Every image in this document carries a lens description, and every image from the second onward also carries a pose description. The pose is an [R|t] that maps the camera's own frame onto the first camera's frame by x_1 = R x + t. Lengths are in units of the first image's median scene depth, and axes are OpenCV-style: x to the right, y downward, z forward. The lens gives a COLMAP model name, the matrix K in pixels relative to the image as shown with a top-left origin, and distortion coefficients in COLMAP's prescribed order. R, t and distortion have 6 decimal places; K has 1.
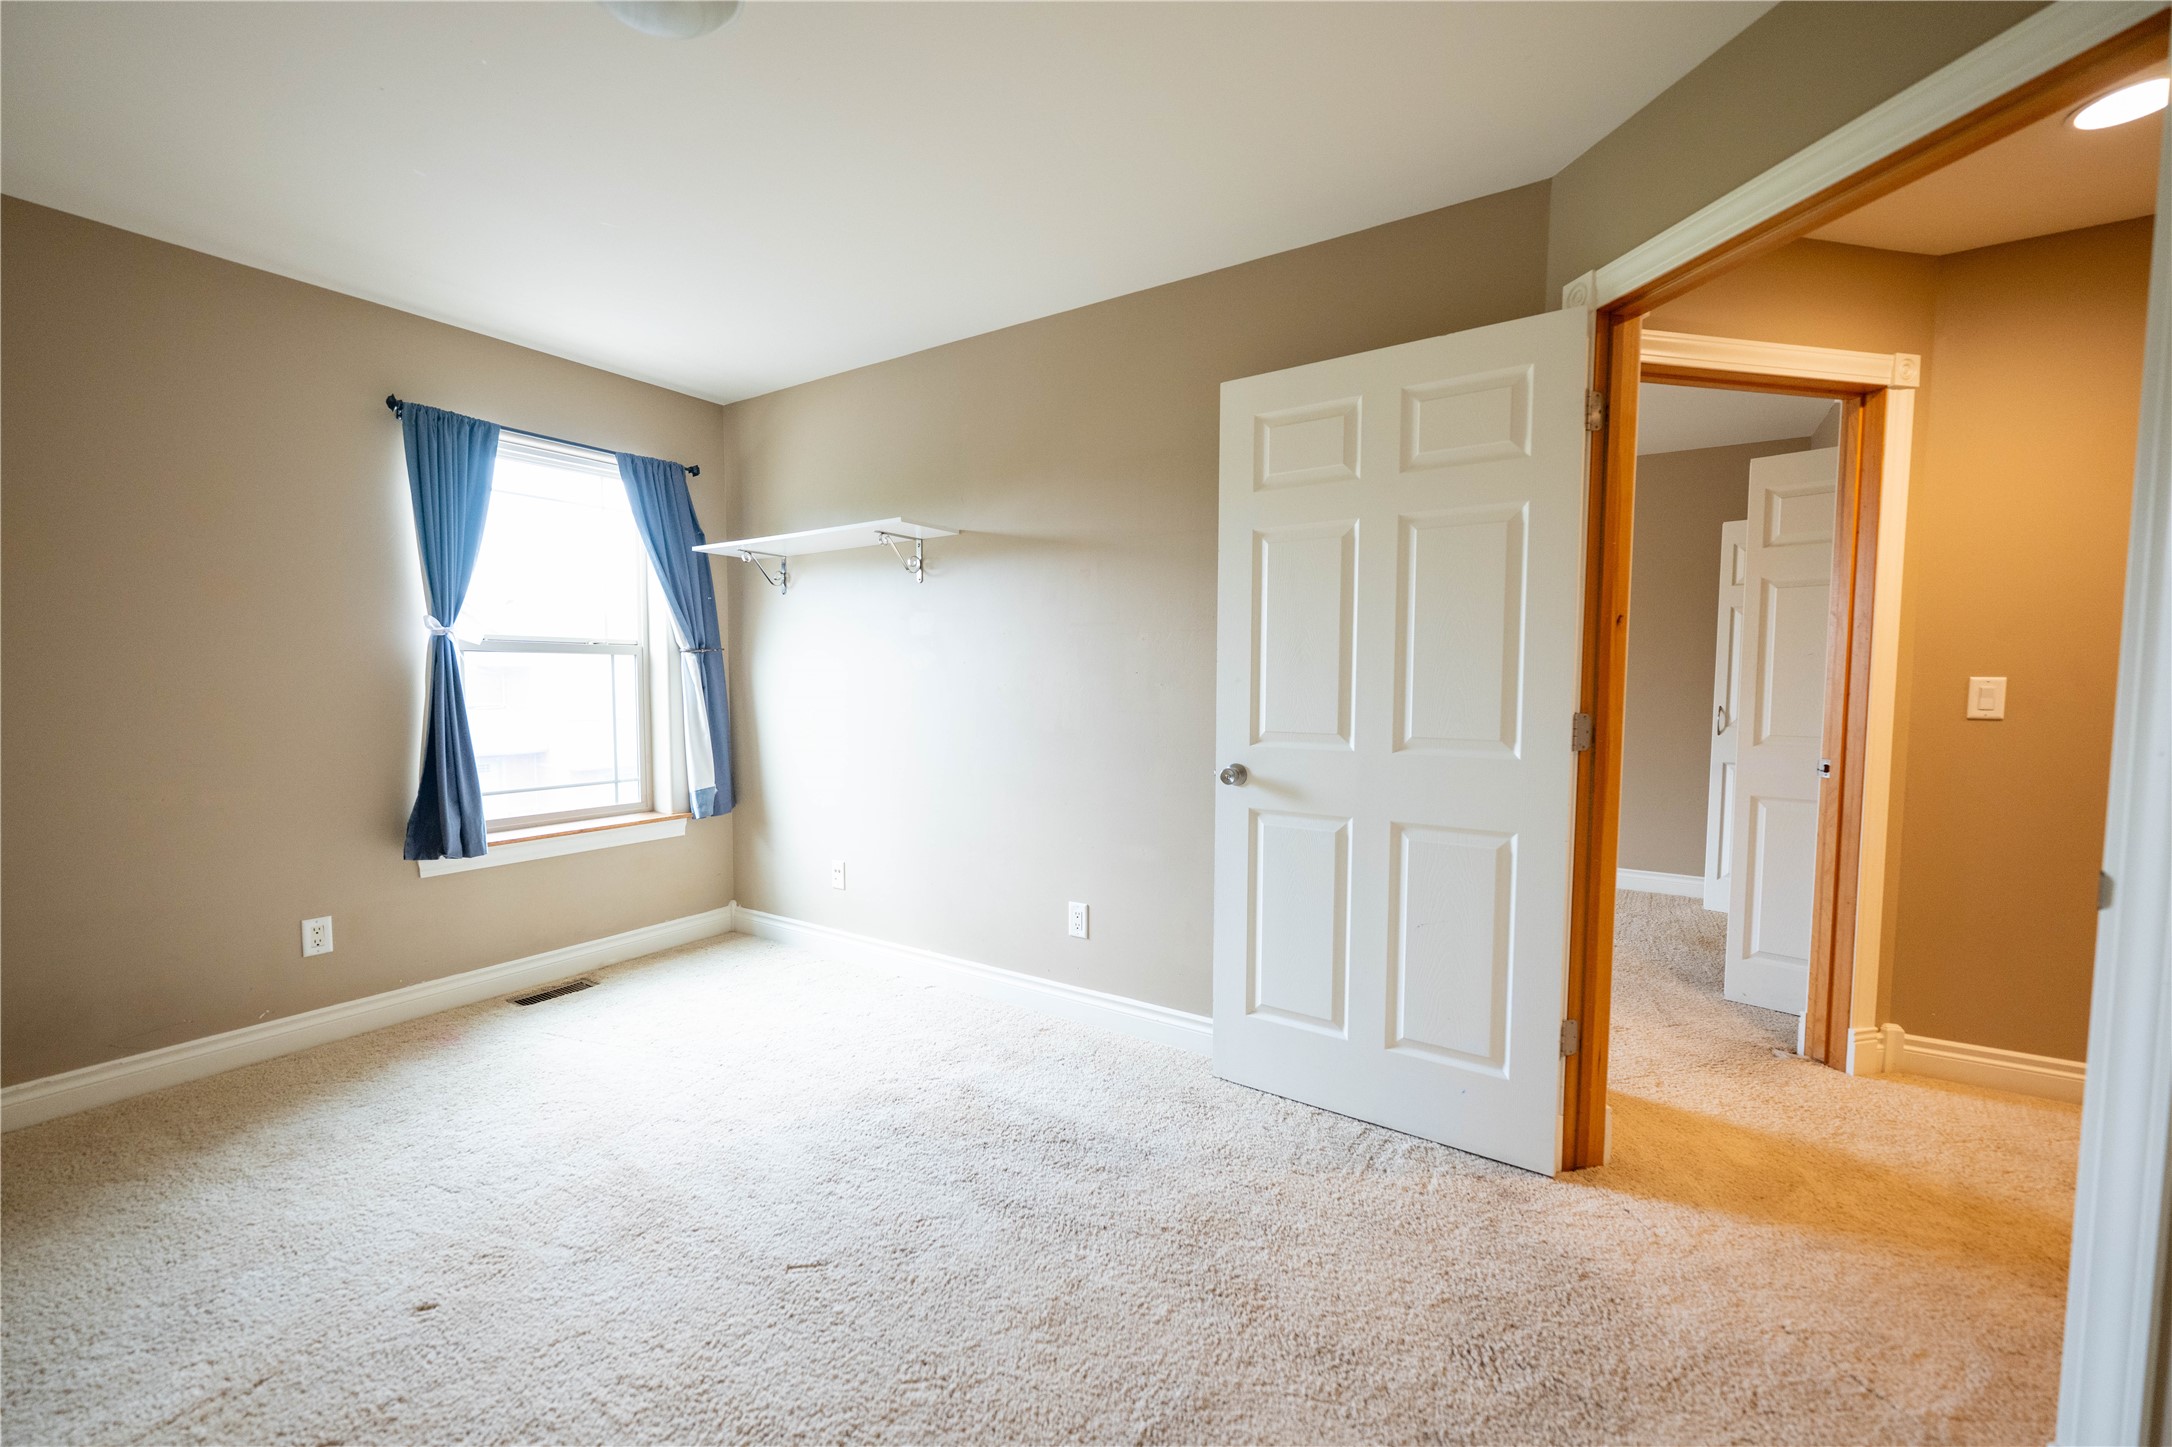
lens RADIAL K [[858.5, 0, 1085.7], [0, 858.5, 730.9], [0, 0, 1]] dist [-0.001287, 0.000191]
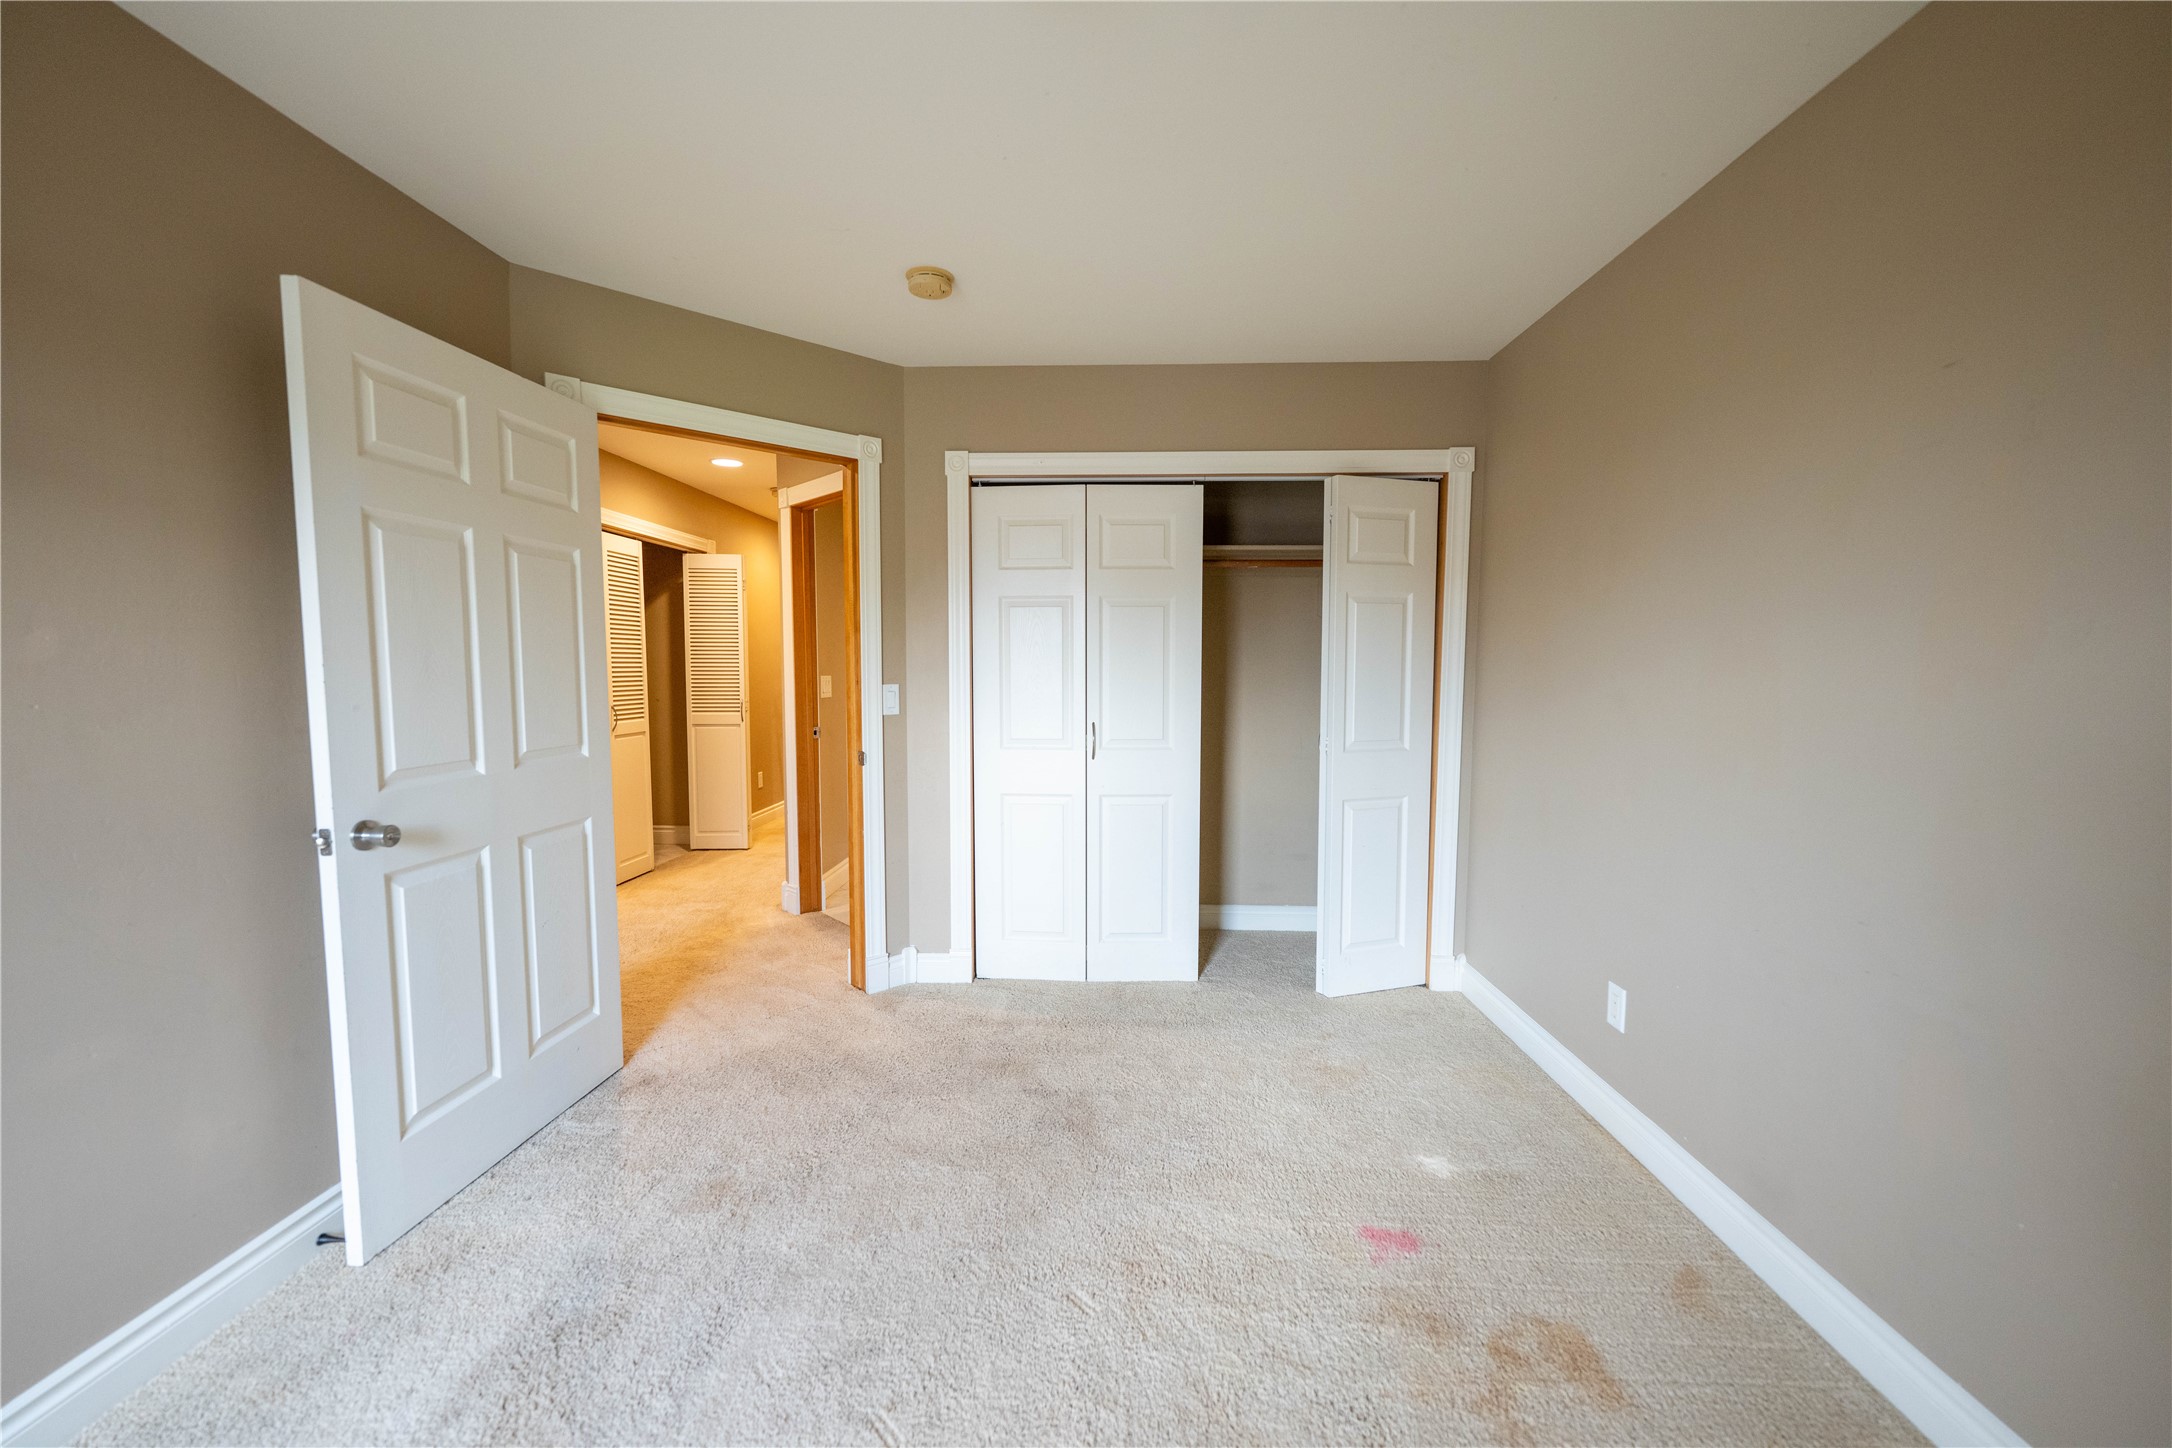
lens RADIAL K [[858.5, 0, 1085.7], [0, 858.5, 731.4], [0, 0, 1]] dist [-0.001287, 0.000191]
pose [[-0.507359, -0.076128, 0.858365, -0.614903], [0.051601, 0.991619, 0.118446, -0.075360], [-0.860188, 0.104387, -0.499179, 0.667721]]
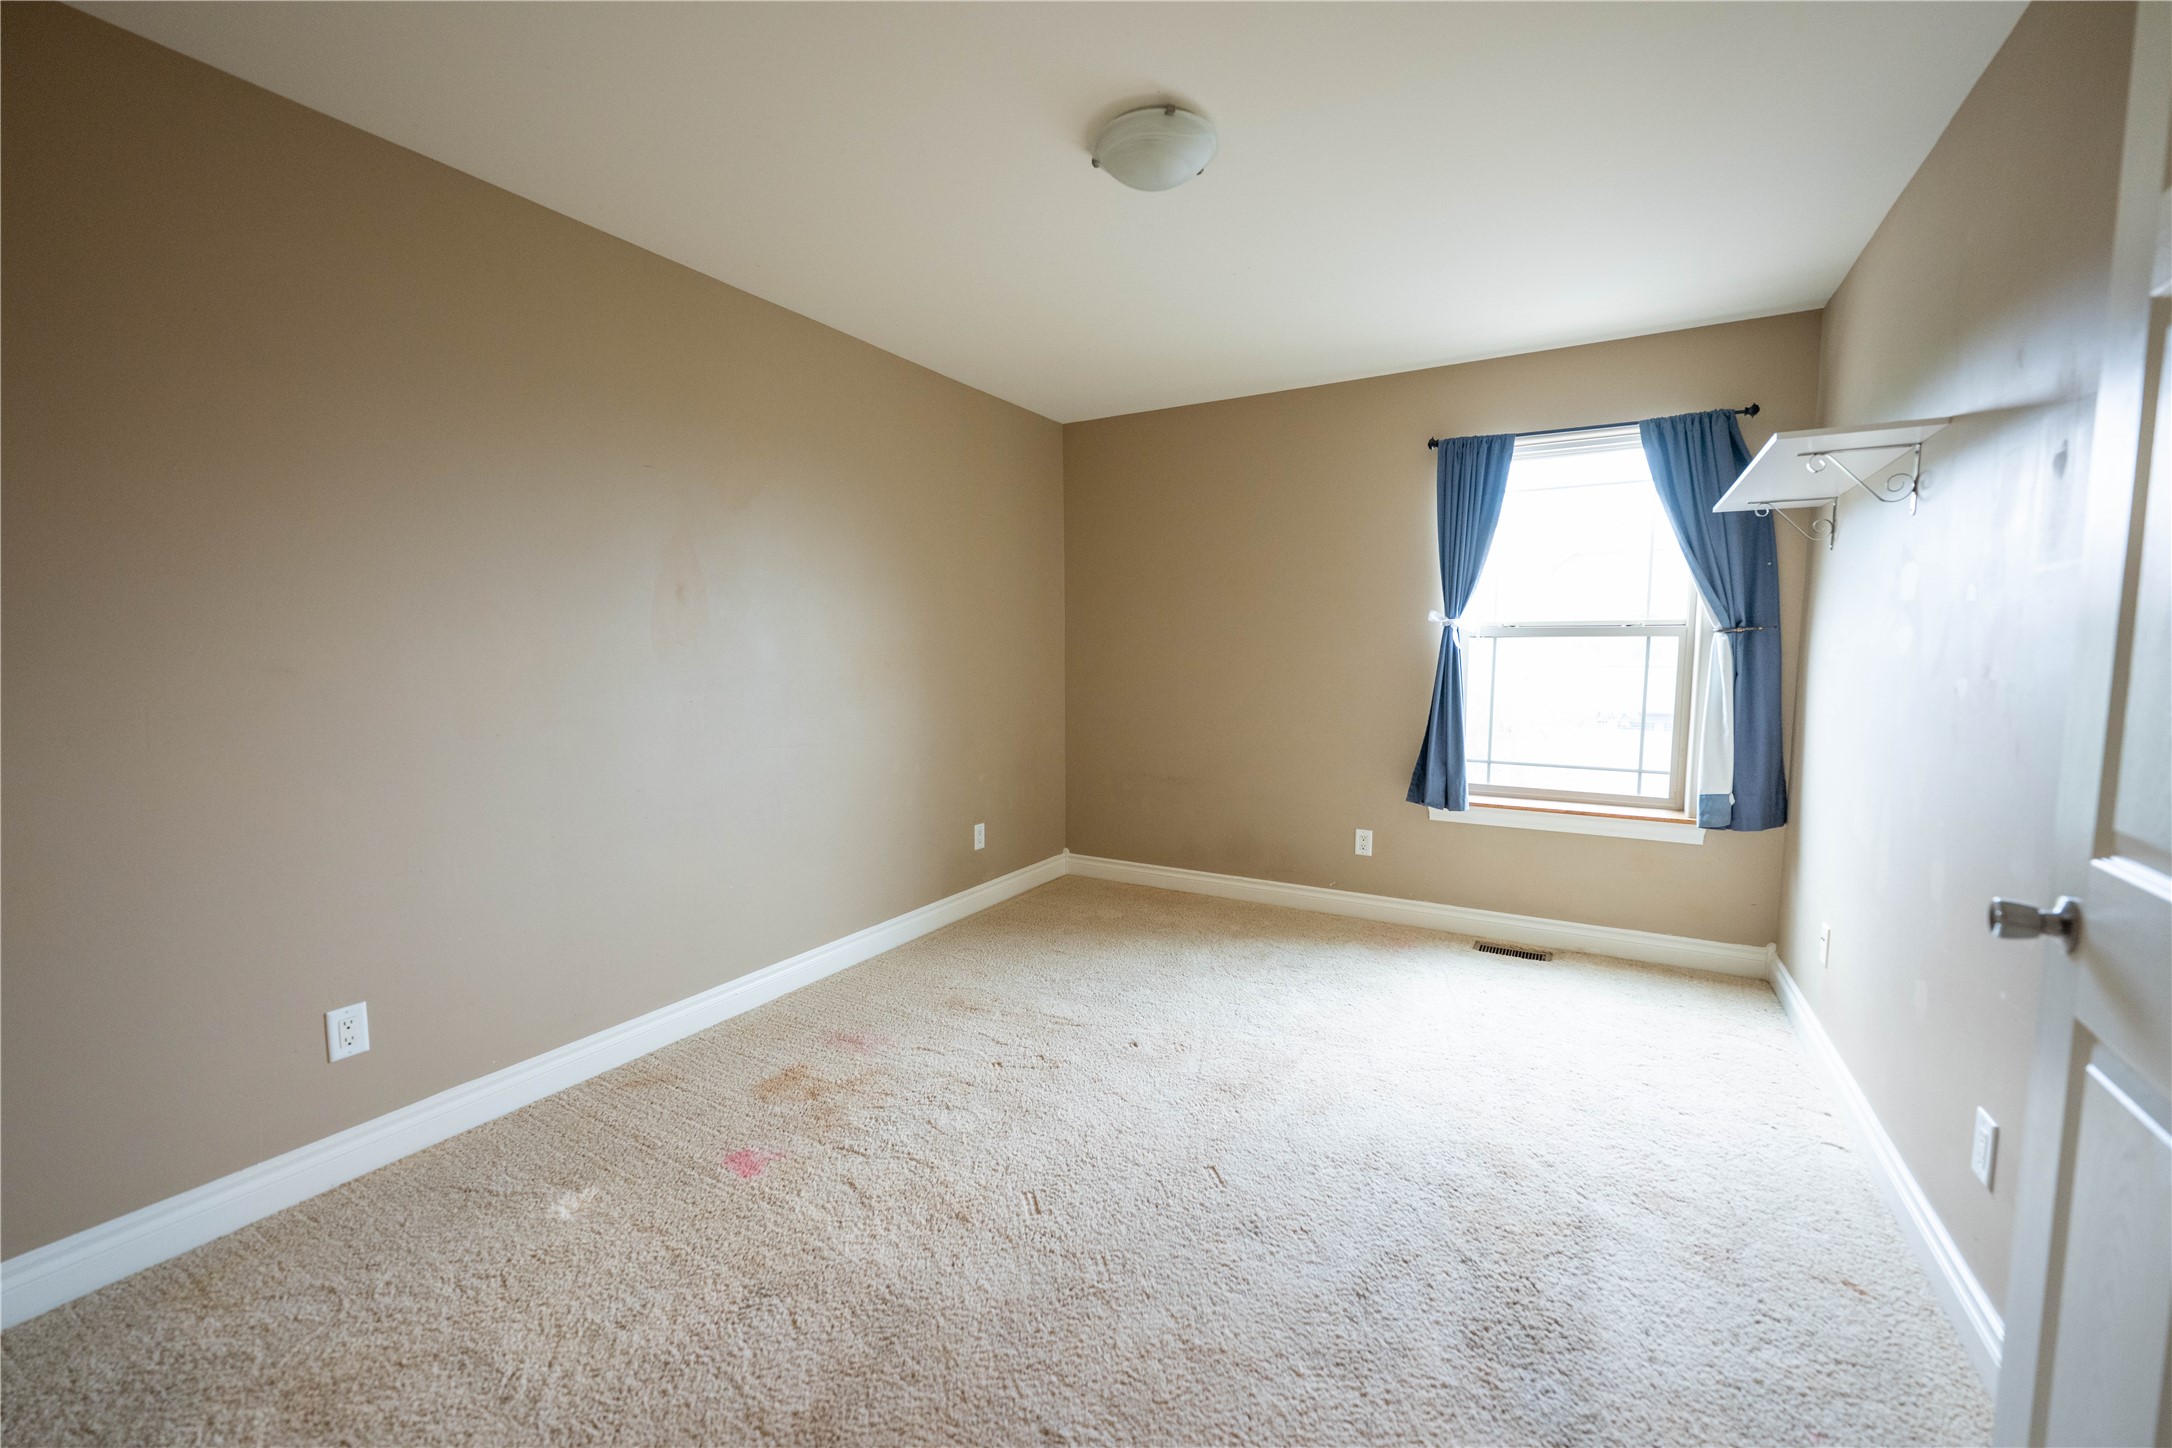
lens RADIAL K [[858.5, 0, 1085.7], [0, 858.5, 731.4], [0, 0, 1]] dist [-0.001287, 0.000191]
pose [[0.053880, 0.092491, -0.994255, 0.439240], [-0.062061, 0.994086, 0.089112, -0.038609], [0.996617, 0.056903, 0.059301, 0.412643]]
